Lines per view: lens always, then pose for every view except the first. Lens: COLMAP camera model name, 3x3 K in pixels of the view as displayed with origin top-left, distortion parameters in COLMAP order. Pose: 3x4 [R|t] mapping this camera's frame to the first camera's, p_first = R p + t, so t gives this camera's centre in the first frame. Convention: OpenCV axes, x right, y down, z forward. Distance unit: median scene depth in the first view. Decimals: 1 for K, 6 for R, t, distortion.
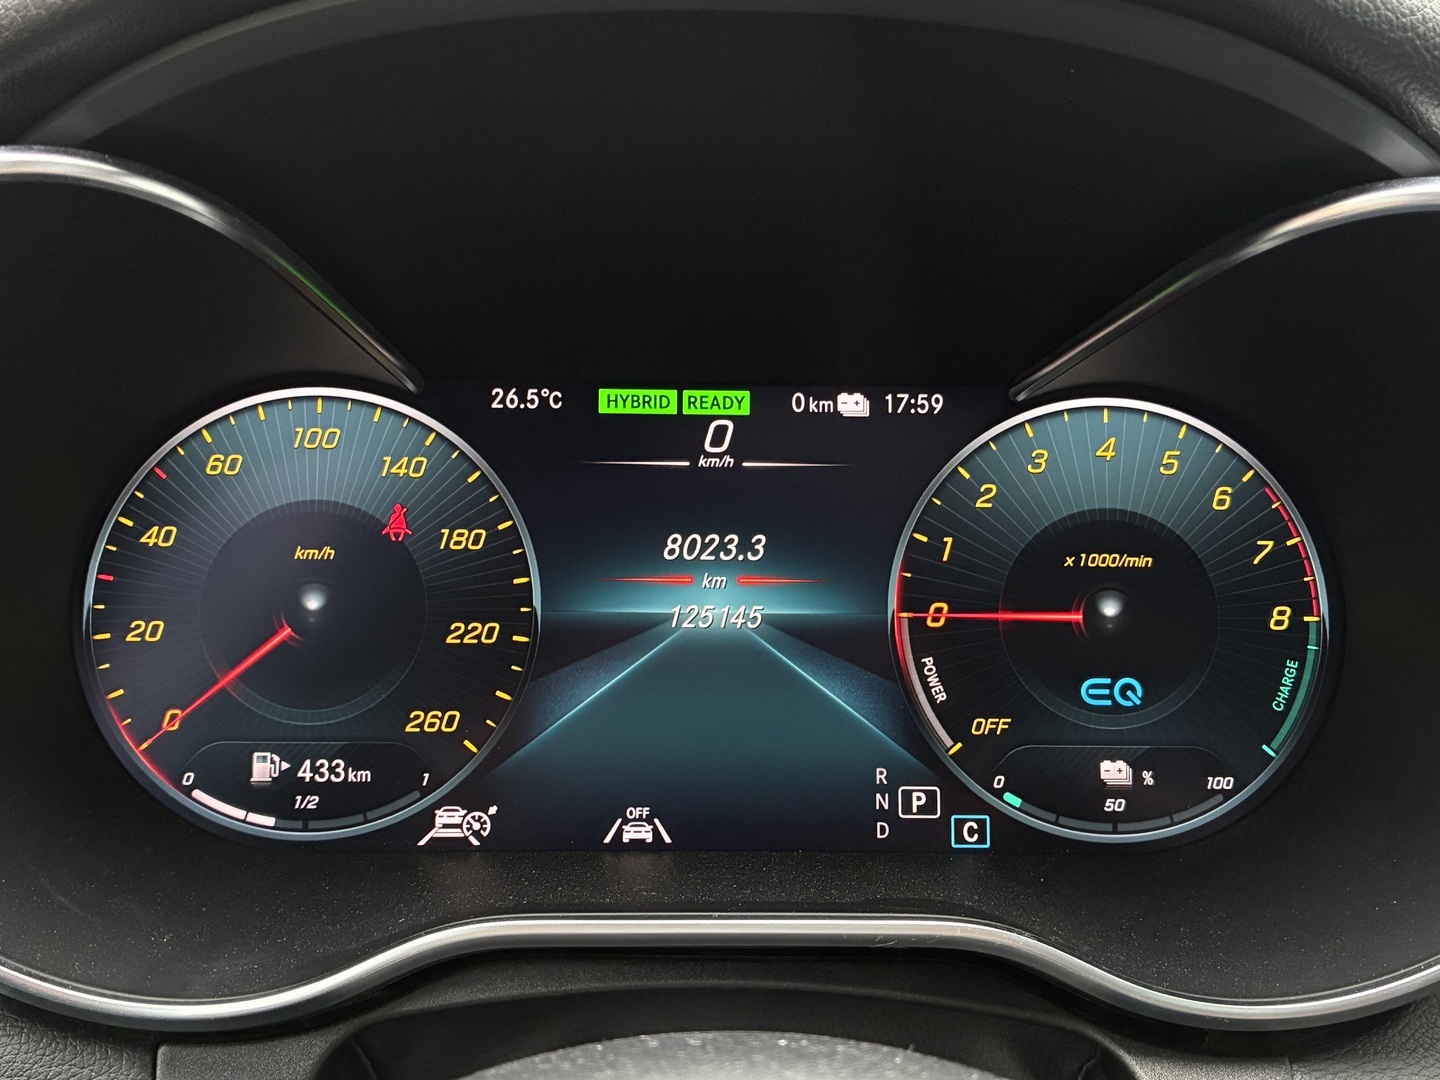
lens RADIAL K [[1607.7, 0, 709.1], [0, 1607.7, 529.0], [0, 0, 1]] dist [0.015237, 0.000000]
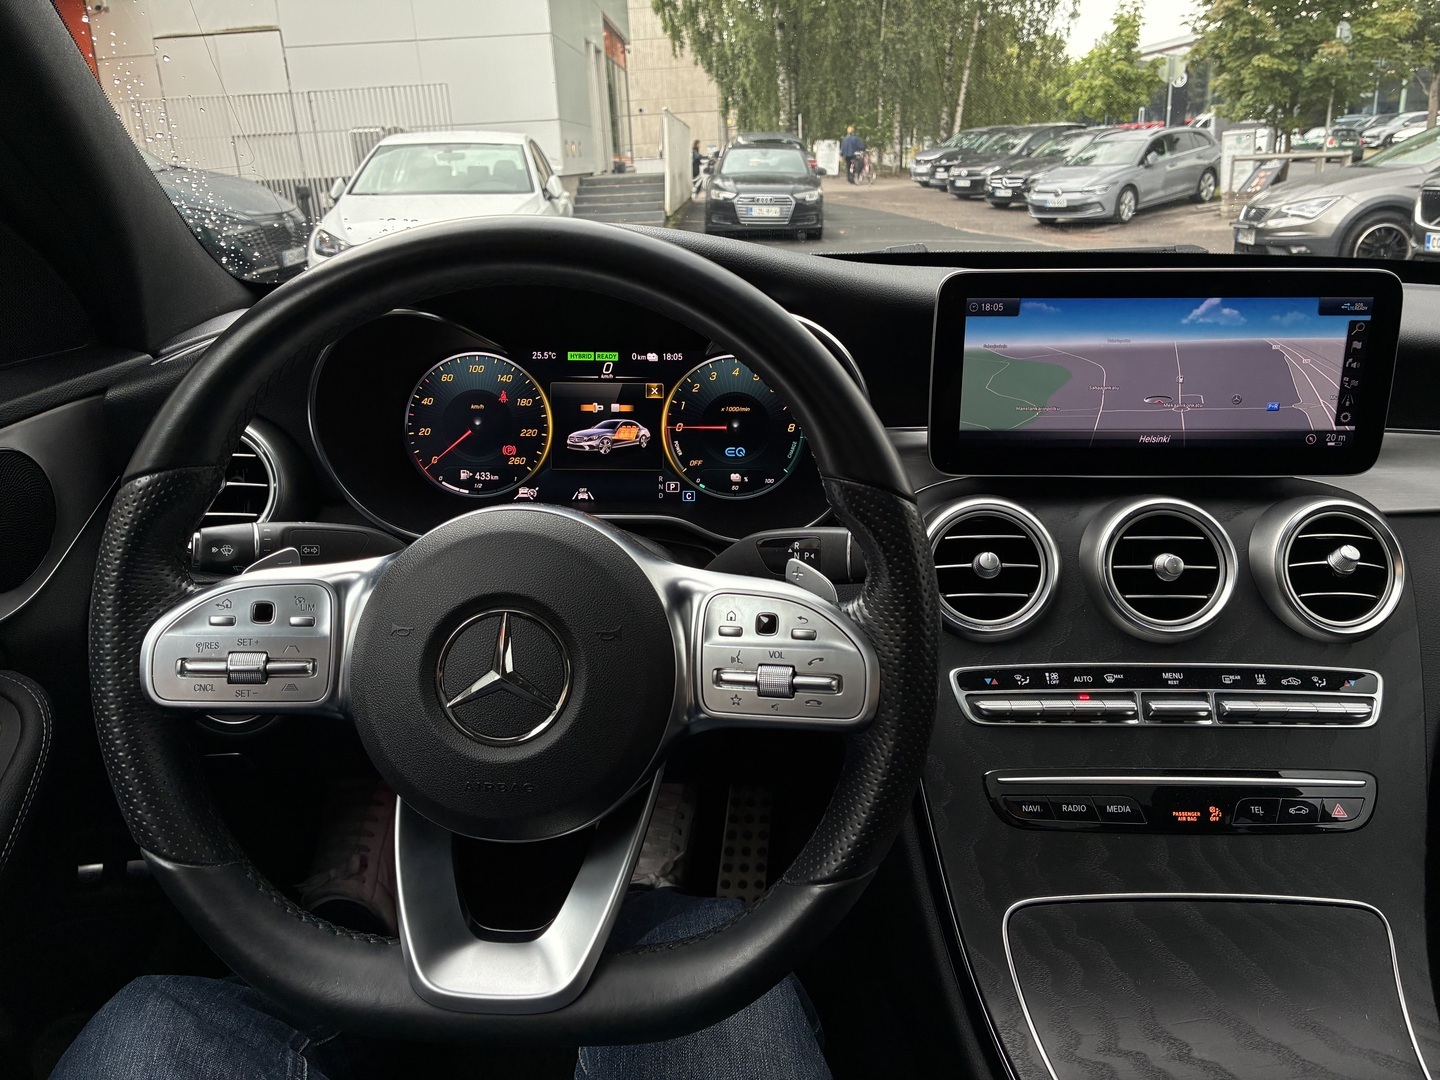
lens RADIAL K [[1094.4, 0, 715.4], [0, 1094.4, 532.7], [0, 0, 1]] dist [0.031002, -0.033471]
pose [[0.999455, 0.004107, -0.032768, 0.281118], [0.002034, 0.982700, 0.185193, -0.135599], [0.032962, -0.185158, 0.982156, -1.096204]]
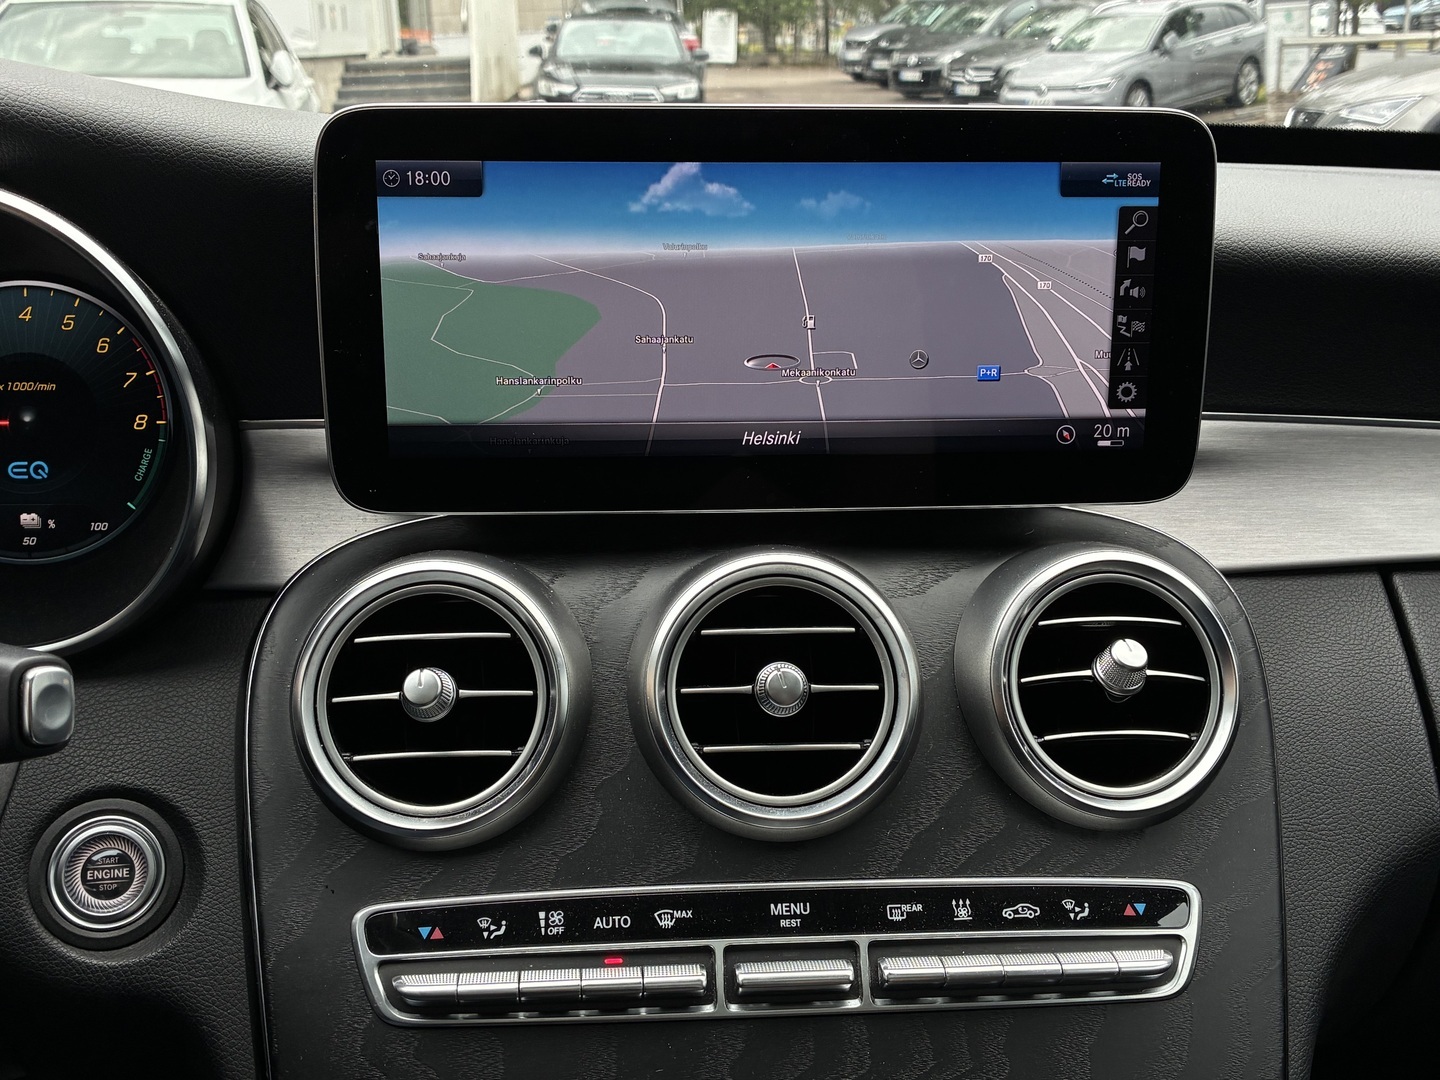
lens RADIAL K [[1607.7, 0, 717.3], [0, 1607.7, 515.1], [0, 0, 1]] dist [0.015237, 0.000000]
pose [[0.998450, -0.012068, 0.054332, 0.837080], [0.004116, 0.989549, 0.144141, -0.080176], [-0.055504, -0.143694, 0.988064, -0.604815]]
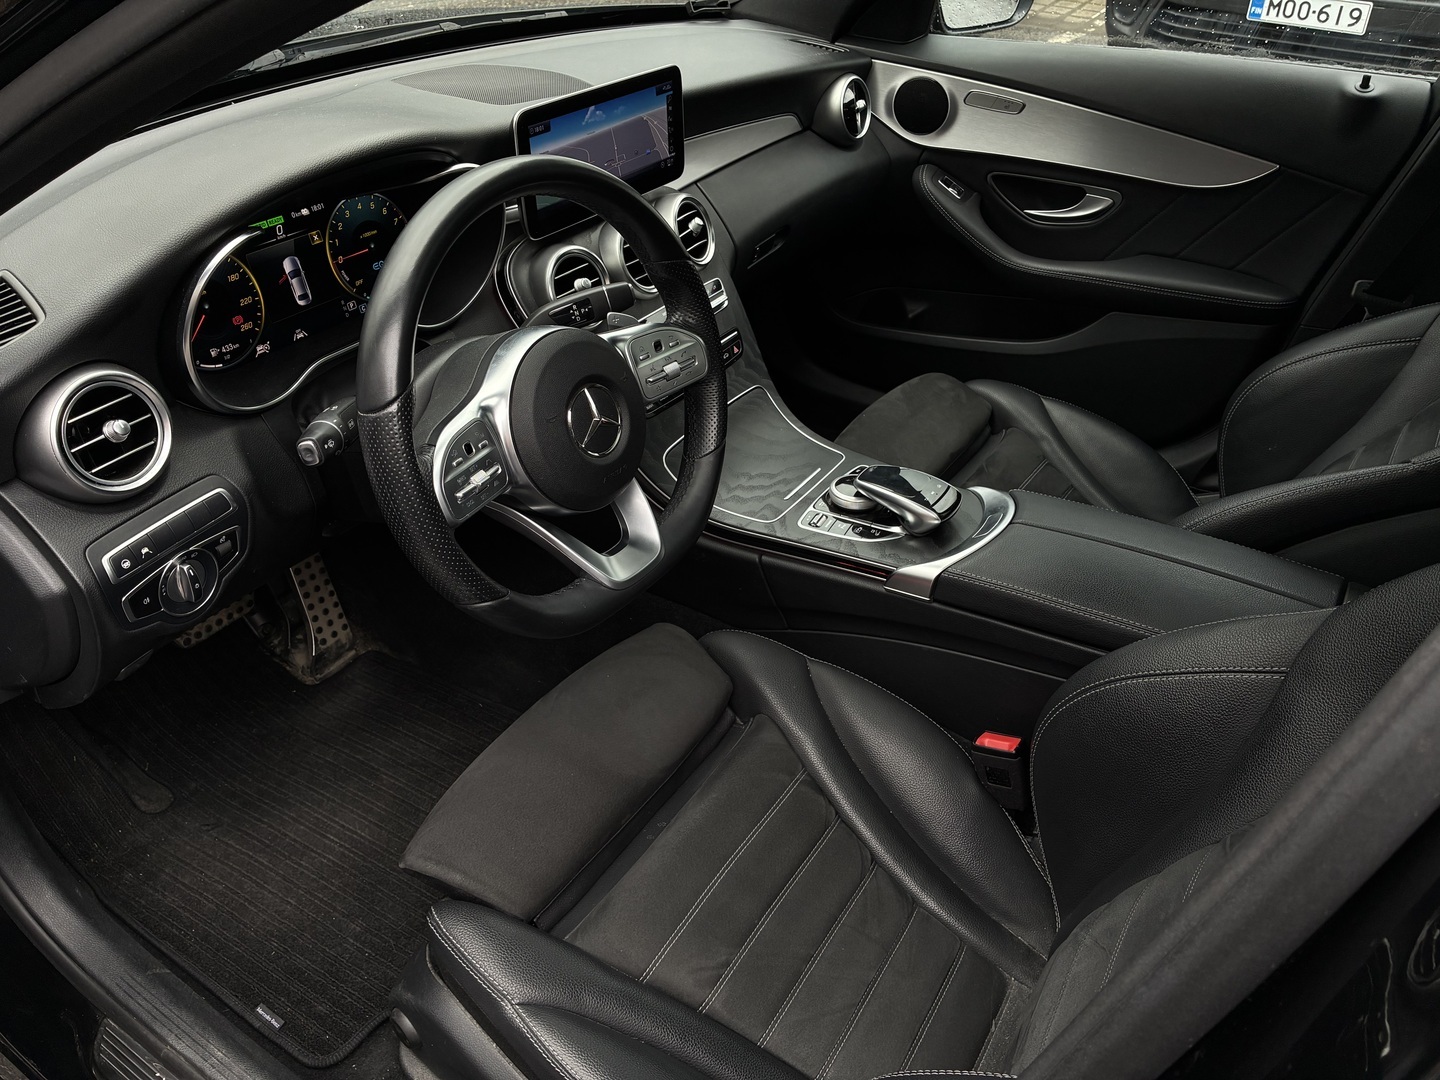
lens RADIAL K [[1094.4, 0, 722.1], [0, 1094.4, 529.3], [0, 0, 1]] dist [0.031002, -0.033471]
pose [[0.555390, -0.465223, 0.689282, -1.549521], [0.077647, 0.854263, 0.514010, -0.715613], [-0.827957, -0.231955, 0.510572, -1.369065]]
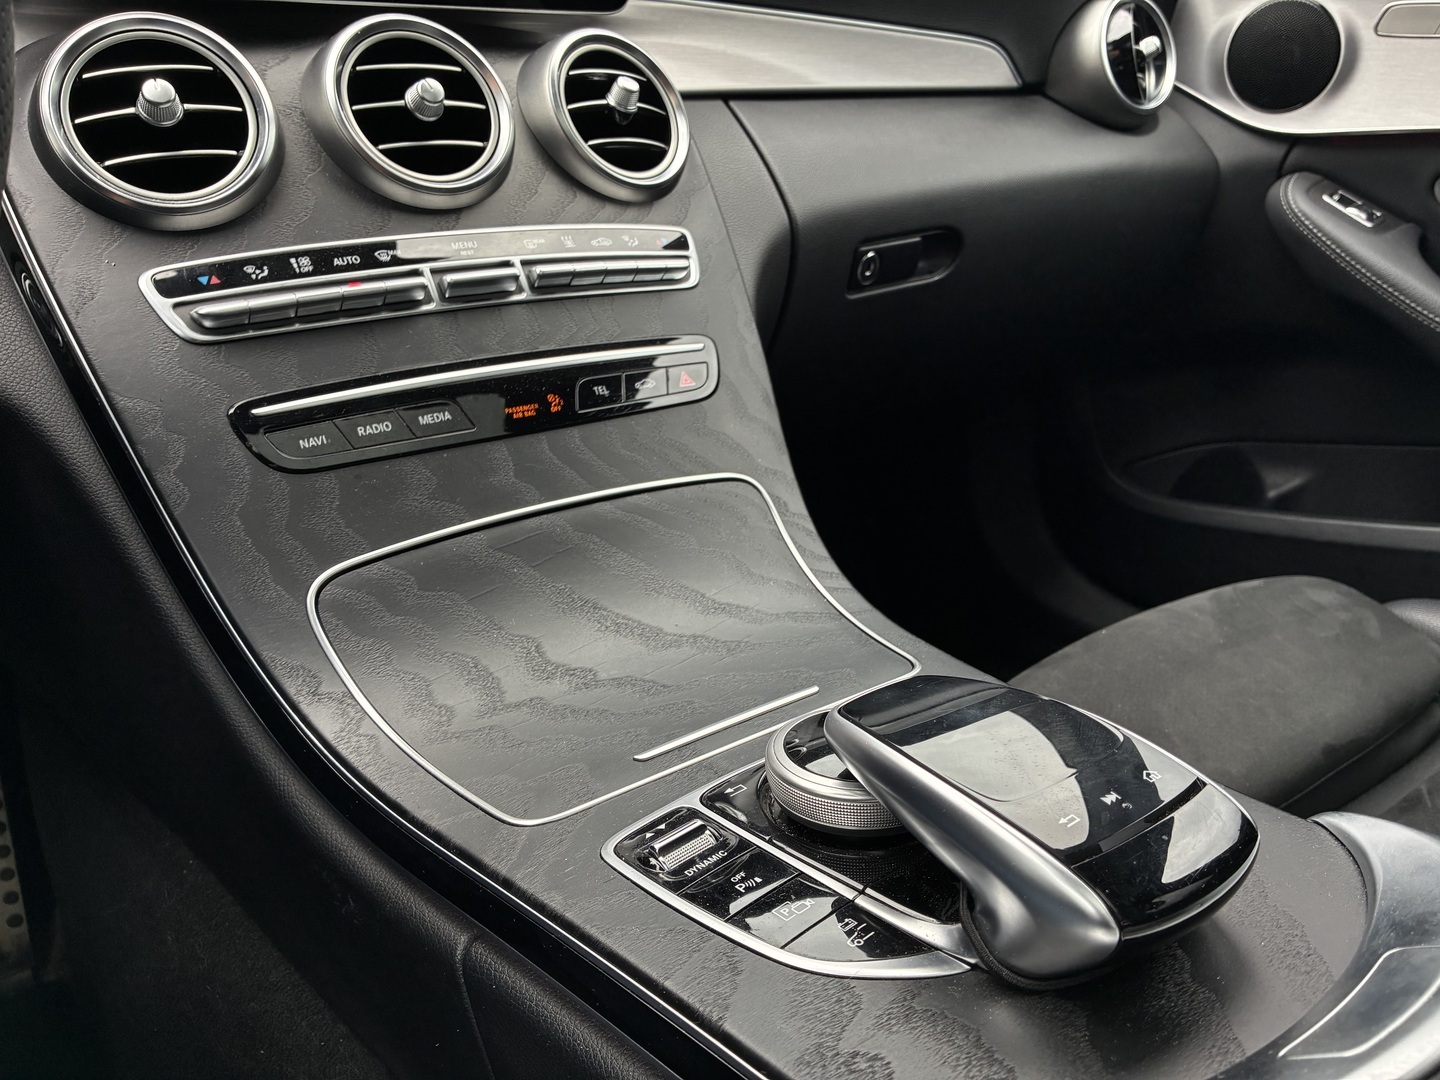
lens RADIAL K [[1094.4, 0, 726.2], [0, 1094.4, 528.1], [0, 0, 1]] dist [0.031002, -0.033471]
pose [[0.816652, -0.217216, 0.534693, 0.438607], [0.110345, 0.968144, 0.224770, 0.489138], [-0.566484, -0.124558, 0.814605, -0.668904]]
